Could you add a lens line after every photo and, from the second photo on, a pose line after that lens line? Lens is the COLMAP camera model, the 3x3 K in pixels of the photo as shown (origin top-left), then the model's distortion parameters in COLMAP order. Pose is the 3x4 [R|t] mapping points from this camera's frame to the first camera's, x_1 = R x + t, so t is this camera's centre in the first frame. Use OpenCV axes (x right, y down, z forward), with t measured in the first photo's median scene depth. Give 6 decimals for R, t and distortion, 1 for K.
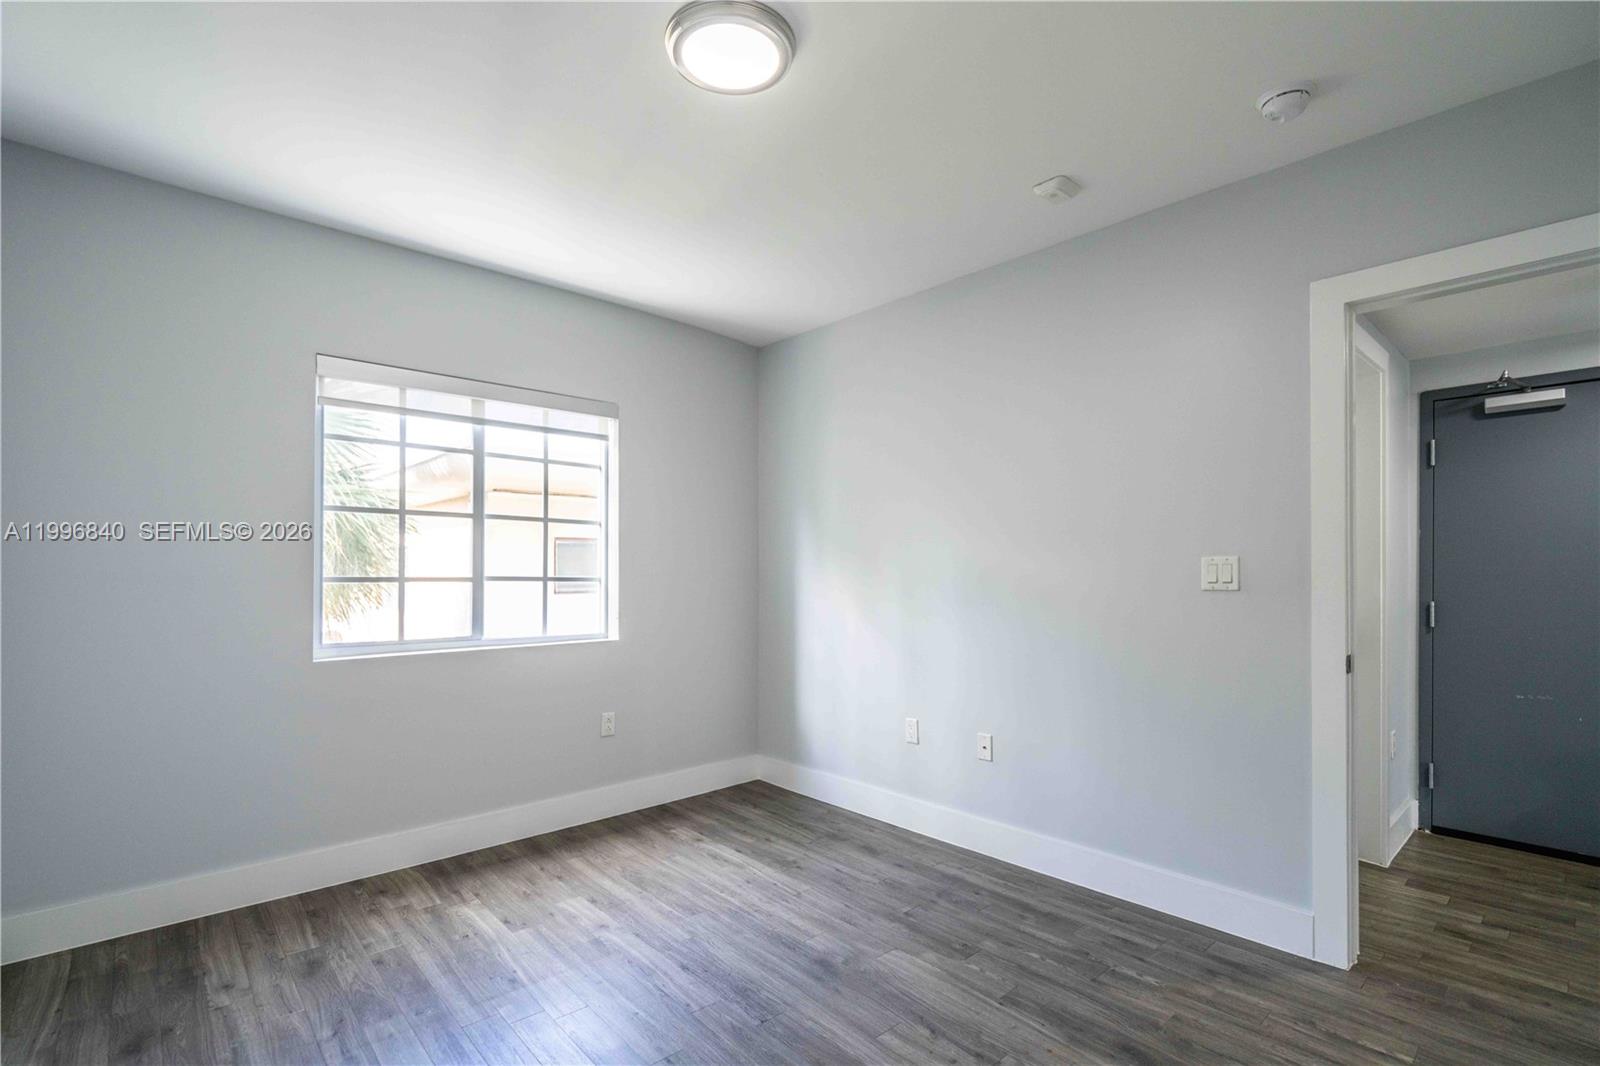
lens RADIAL K [[760.6, 0, 839.2], [0, 760.6, 574.1], [0, 0, 1]] dist [0.001456, 0.000011]
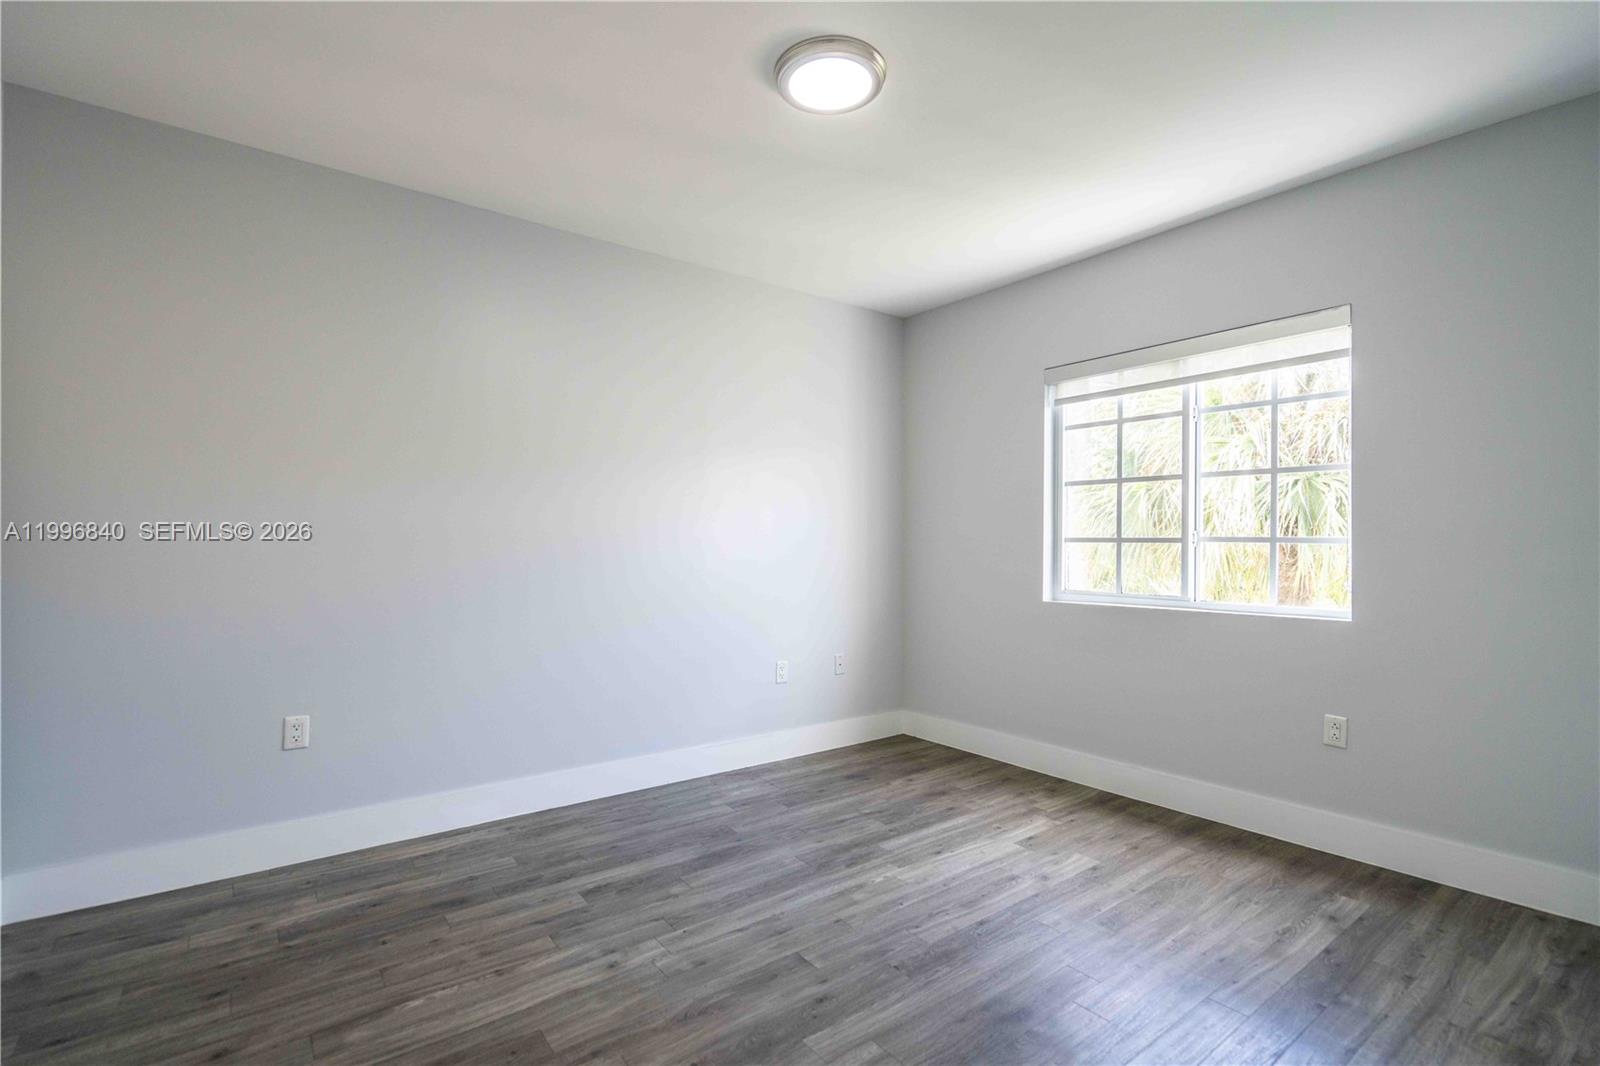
lens RADIAL K [[730.1, 0, 769.8], [0, 730.1, 543.8], [0, 0, 1]] dist [0.000737, 0.000334]
pose [[-0.147290, -0.004575, -0.989083, 0.679146], [-0.001511, 0.999989, -0.004400, 0.018503], [0.989092, 0.000846, -0.147296, 0.739797]]
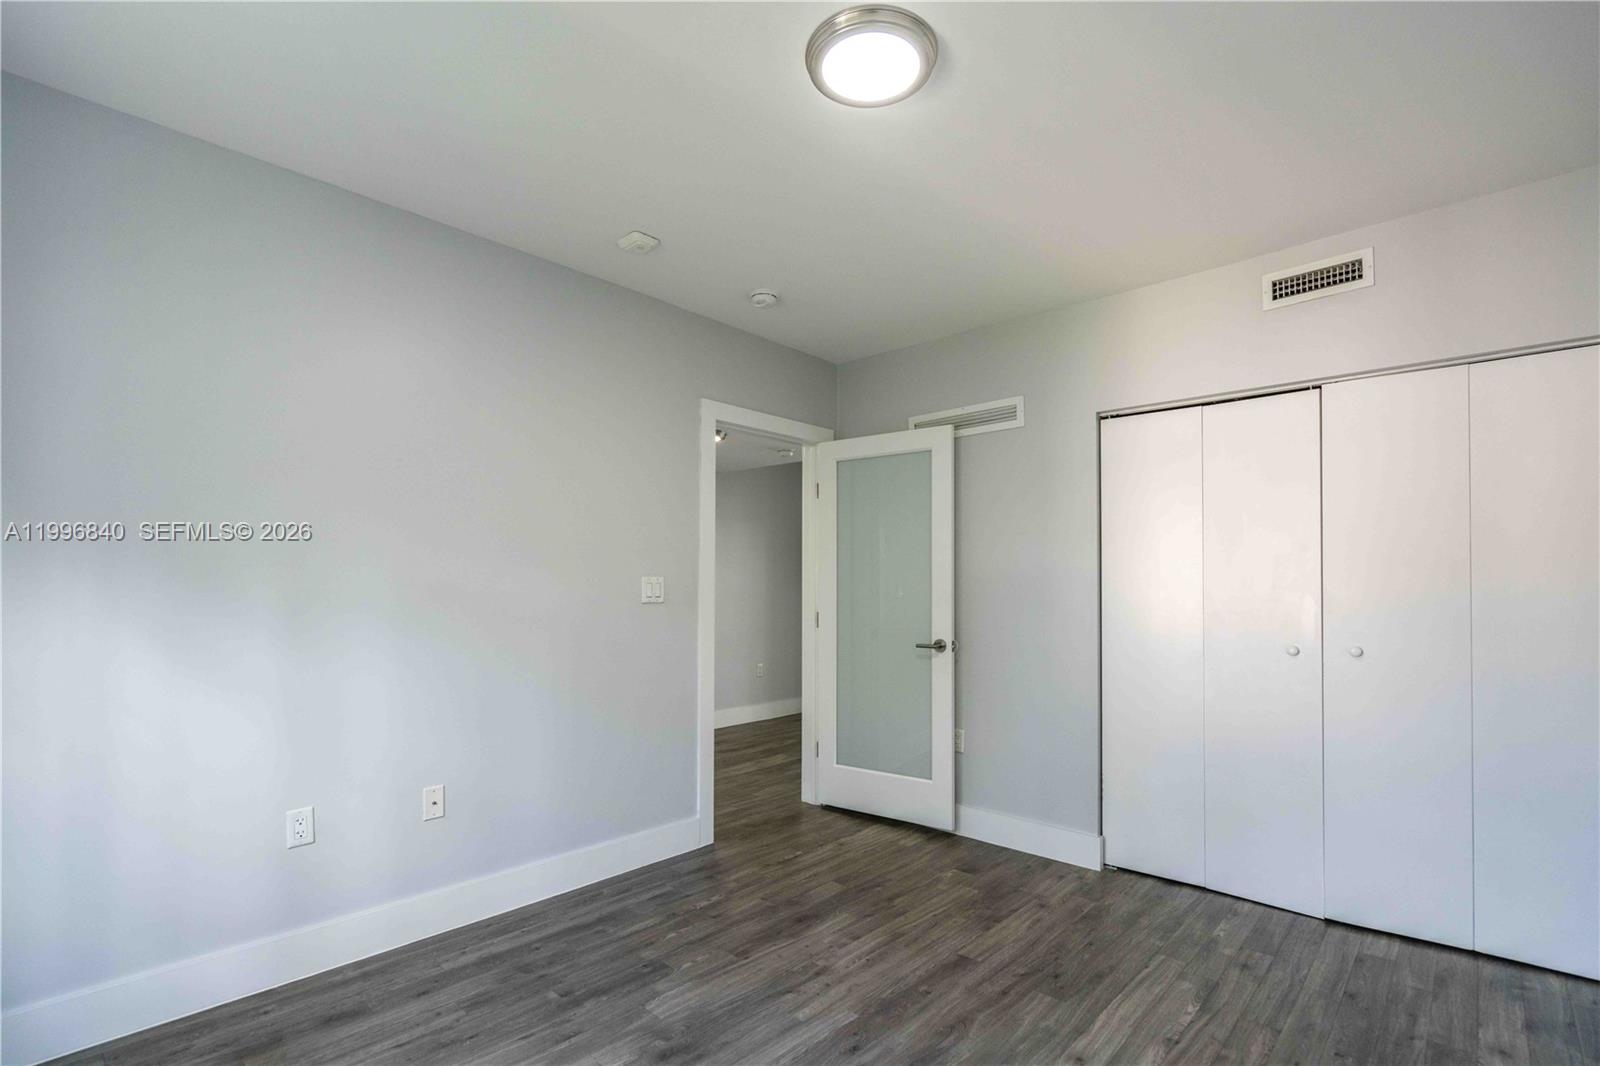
lens RADIAL K [[733.9, 0, 797.3], [0, 733.9, 573.6], [0, 0, 1]] dist [0.001116, -0.000492]
pose [[-0.061233, 0.016417, 0.997988, -0.743222], [-0.008226, 0.999822, -0.016952, -0.009474], [-0.998090, -0.009248, -0.061087, 0.791645]]
